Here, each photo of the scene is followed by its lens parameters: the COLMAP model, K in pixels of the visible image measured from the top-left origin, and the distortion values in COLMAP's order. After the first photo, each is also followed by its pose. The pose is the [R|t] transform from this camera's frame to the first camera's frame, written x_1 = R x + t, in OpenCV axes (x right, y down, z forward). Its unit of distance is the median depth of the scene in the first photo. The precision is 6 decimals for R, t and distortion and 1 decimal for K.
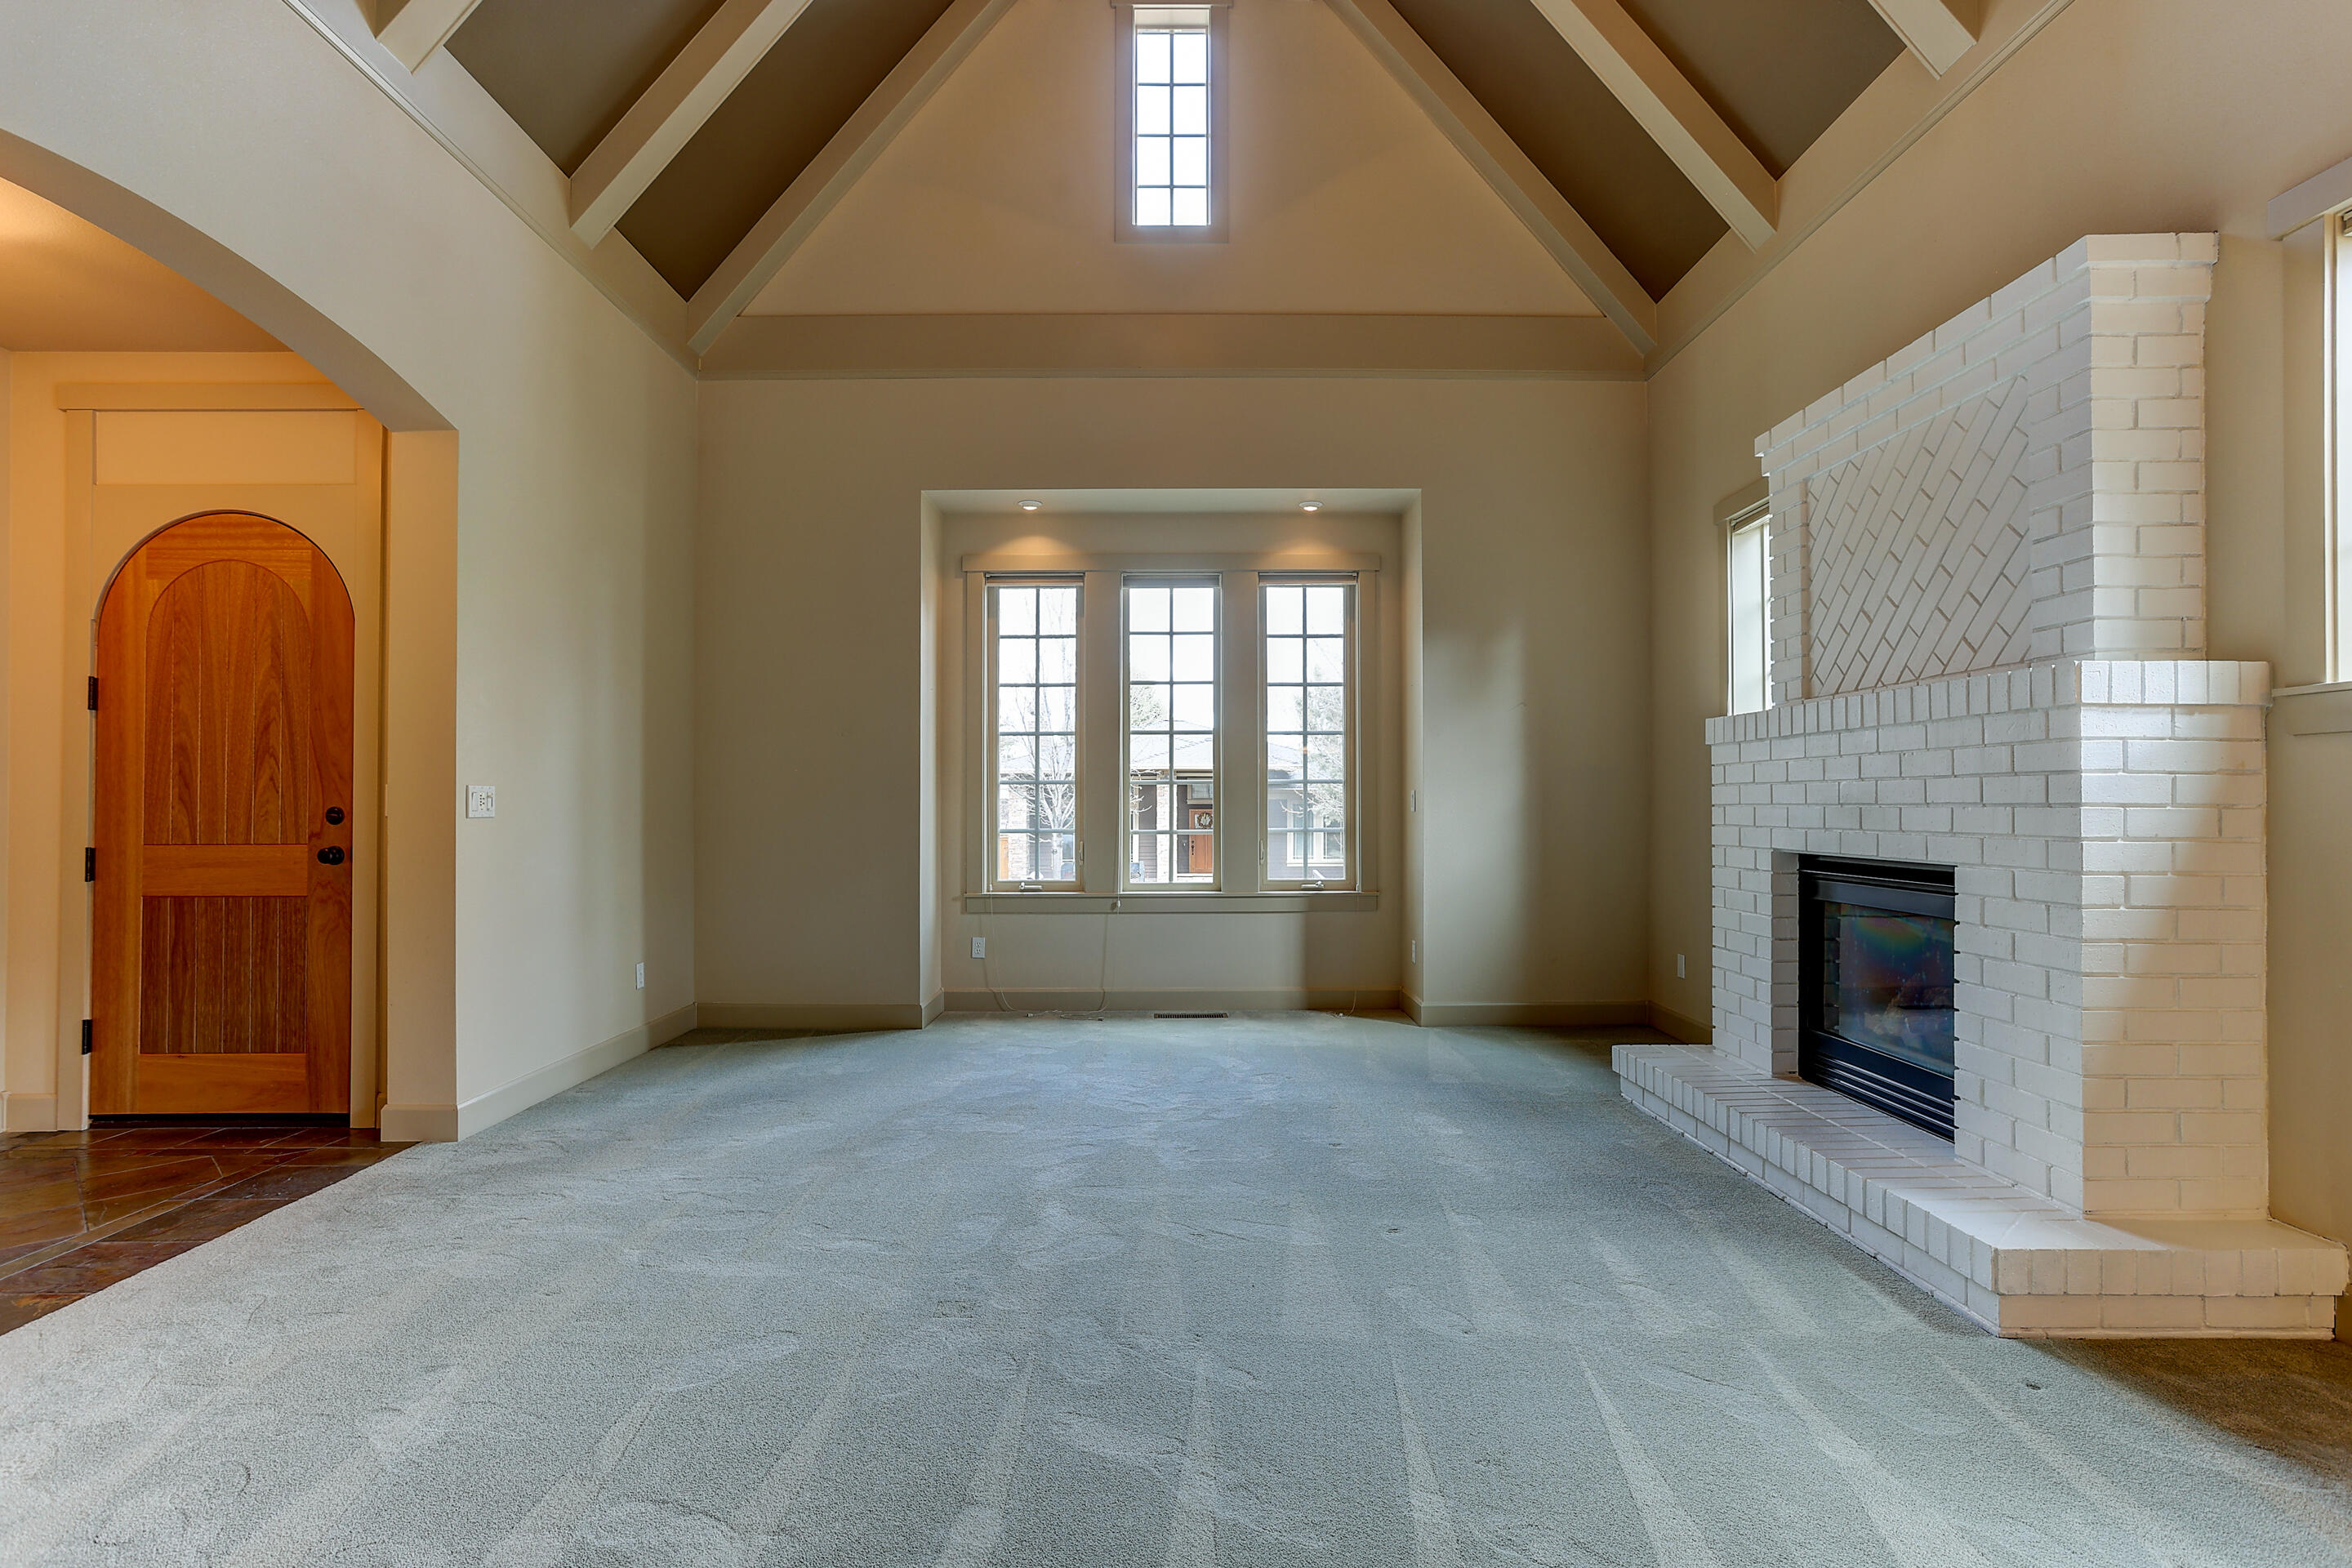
lens RADIAL K [[1146.0, 0, 1174.1], [0, 1146.0, 795.0], [0, 0, 1]] dist [-0.068651, 0.038604]
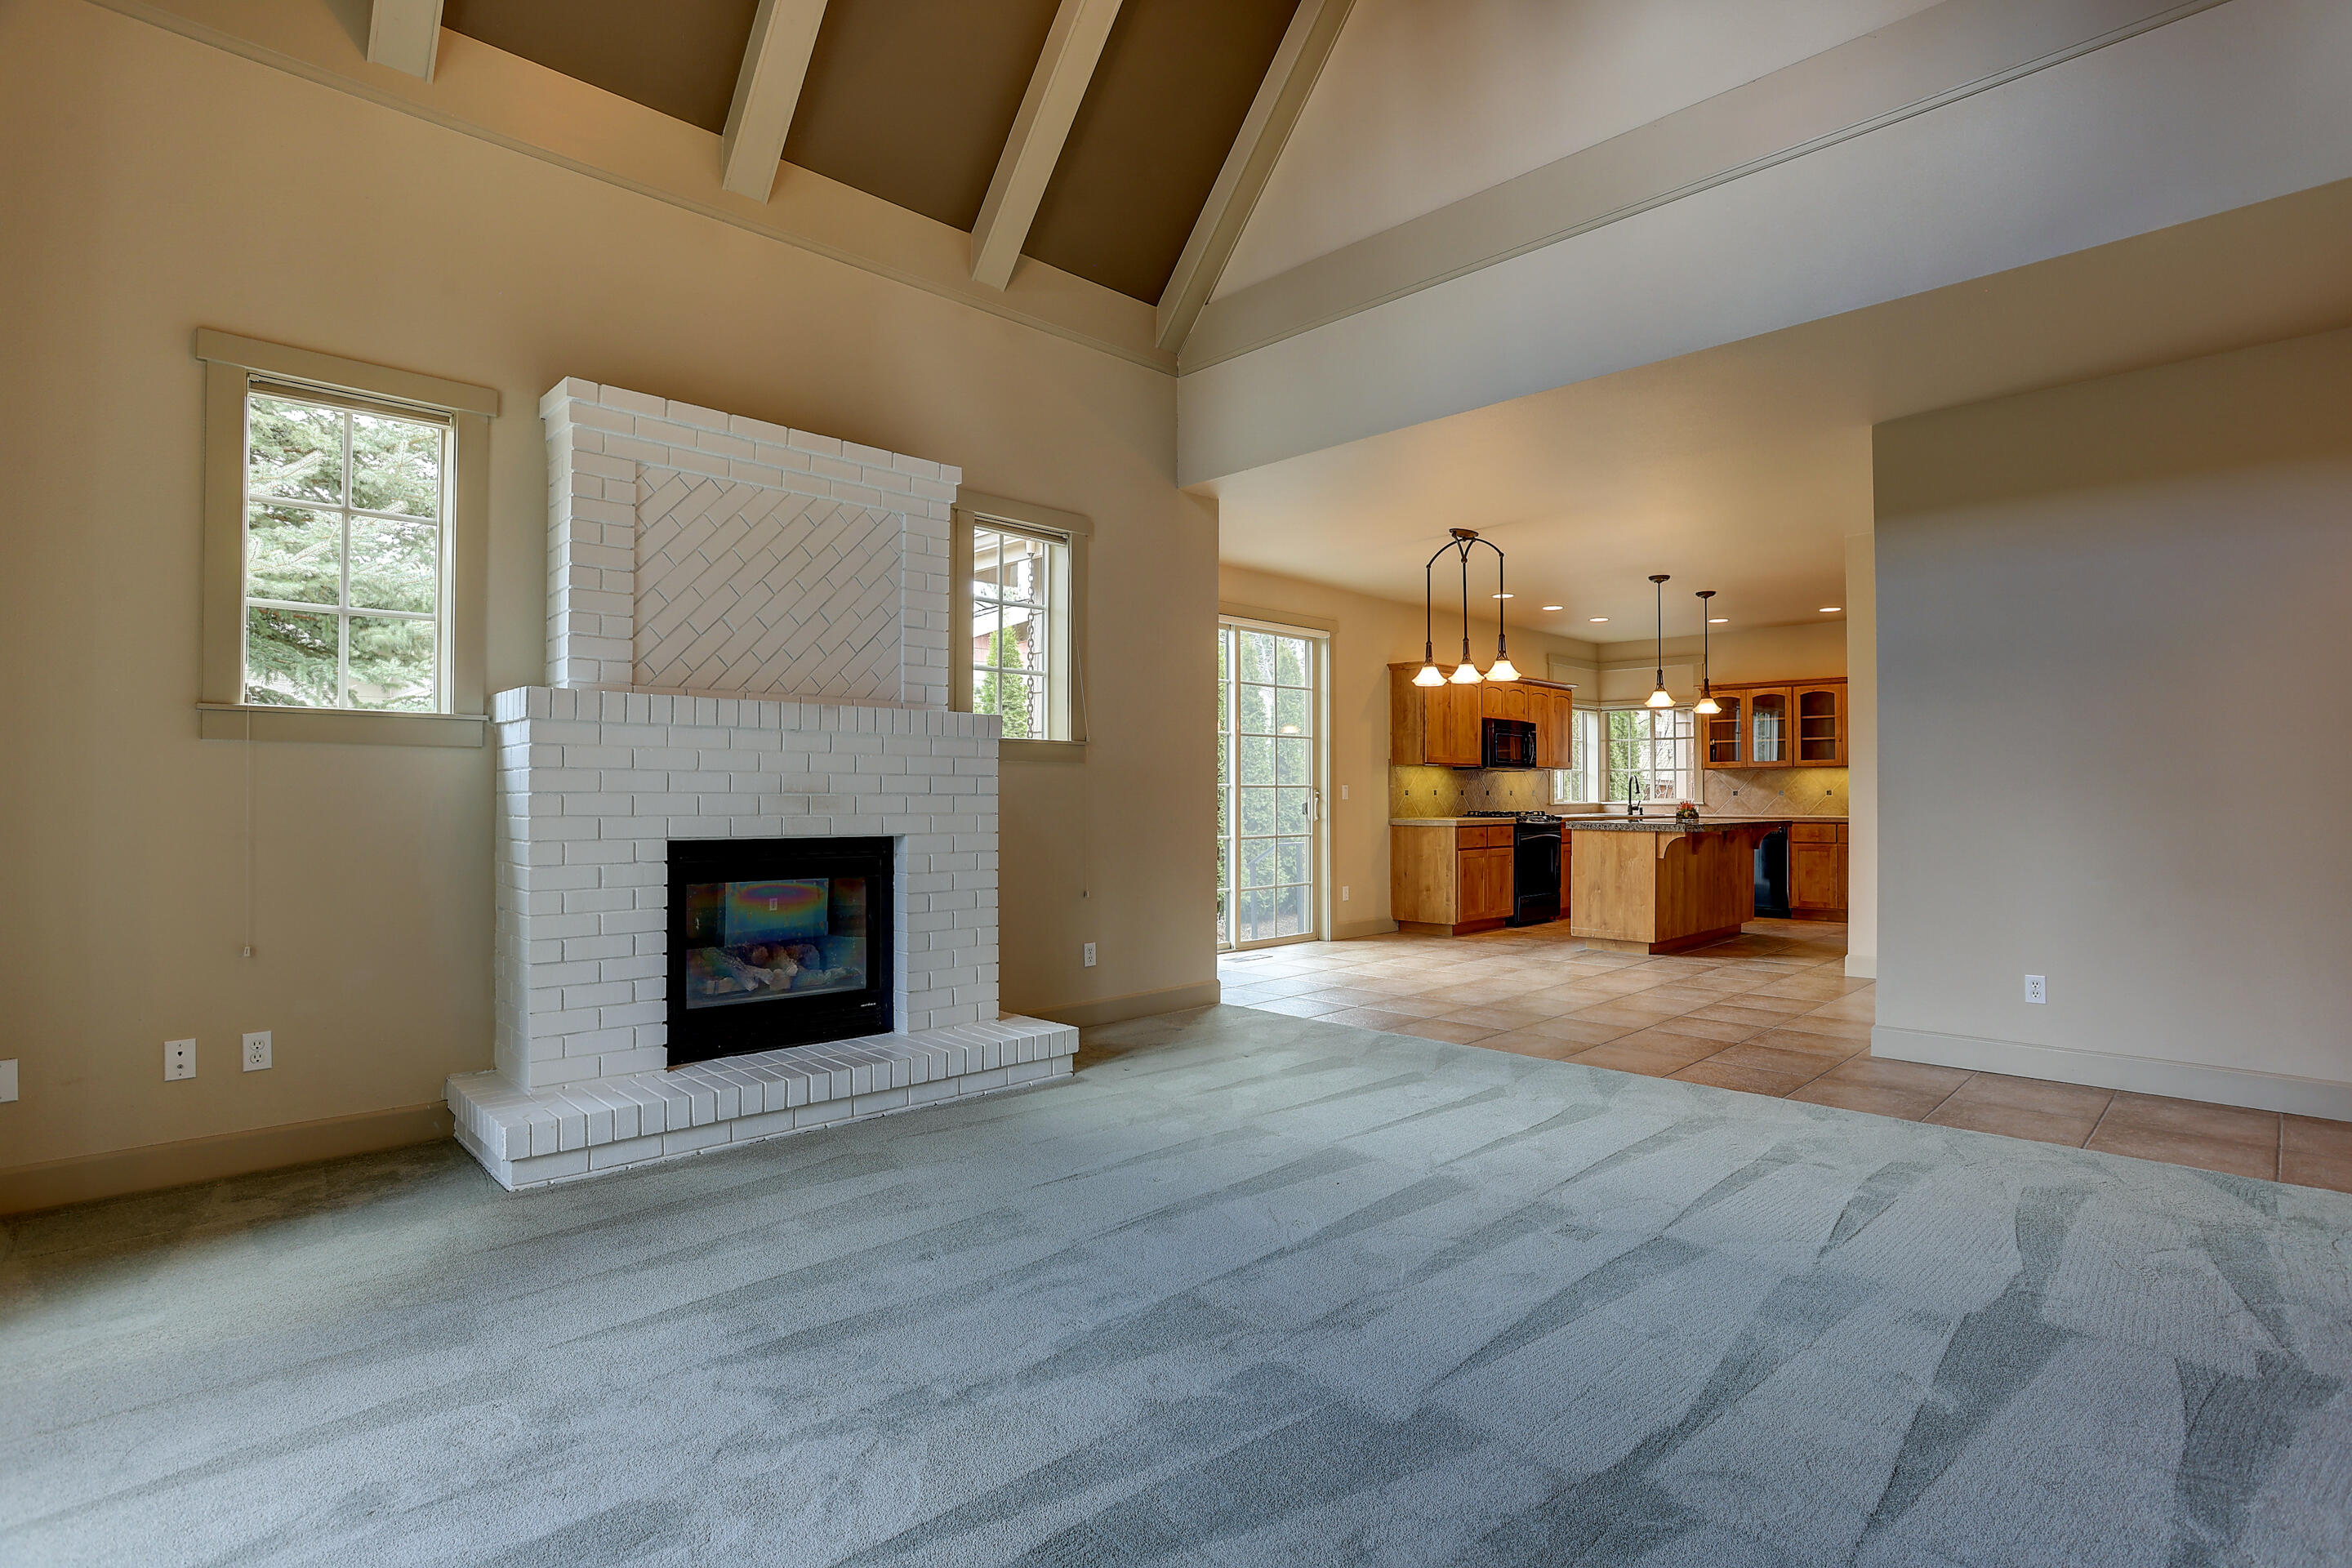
lens RADIAL K [[1148.5, 0, 1207.6], [0, 1148.5, 796.6], [0, 0, 1]] dist [-0.049267, 0.028180]
pose [[-0.711114, 0.003372, 0.703068, -0.332940], [-0.004666, 0.999944, -0.009515, 0.012749], [-0.703061, -0.010047, -0.711059, 0.933710]]
